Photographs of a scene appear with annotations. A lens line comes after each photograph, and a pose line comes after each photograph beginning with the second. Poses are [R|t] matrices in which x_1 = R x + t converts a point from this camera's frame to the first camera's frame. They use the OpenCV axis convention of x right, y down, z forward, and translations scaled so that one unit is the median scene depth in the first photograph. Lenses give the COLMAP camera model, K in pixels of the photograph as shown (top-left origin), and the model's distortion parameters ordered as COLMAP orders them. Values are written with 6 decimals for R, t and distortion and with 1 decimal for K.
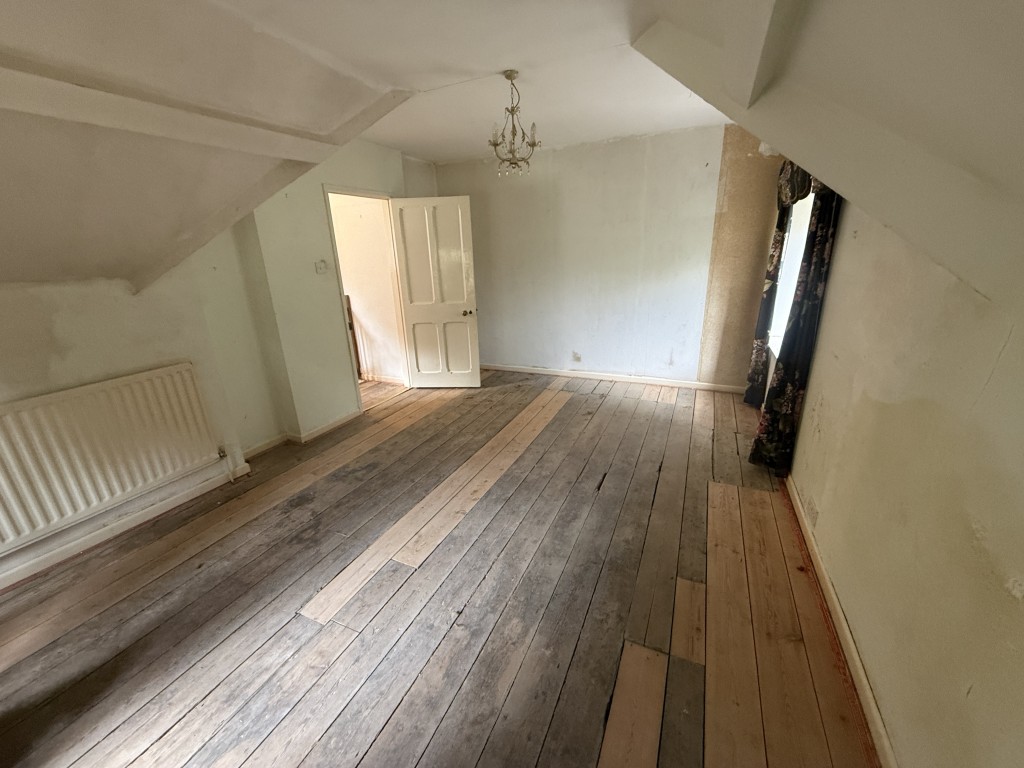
lens RADIAL K [[409.2, 0, 508.4], [0, 409.2, 384.2], [0, 0, 1]] dist [-0.000192, -0.000062]
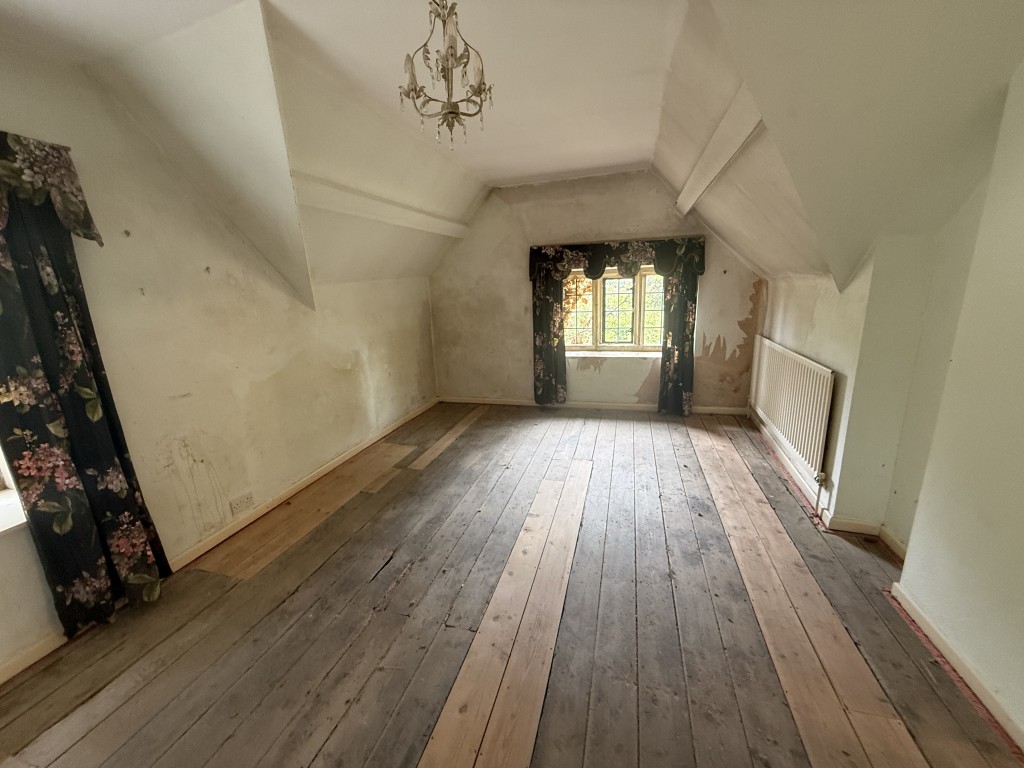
lens RADIAL K [[409.2, 0, 508.4], [0, 409.2, 384.2], [0, 0, 1]] dist [-0.000192, -0.000062]
pose [[-0.984718, 0.115096, -0.130705, 0.049868], [0.028843, 0.847911, 0.529354, -0.530327], [0.171752, 0.517494, -0.838273, 1.655221]]
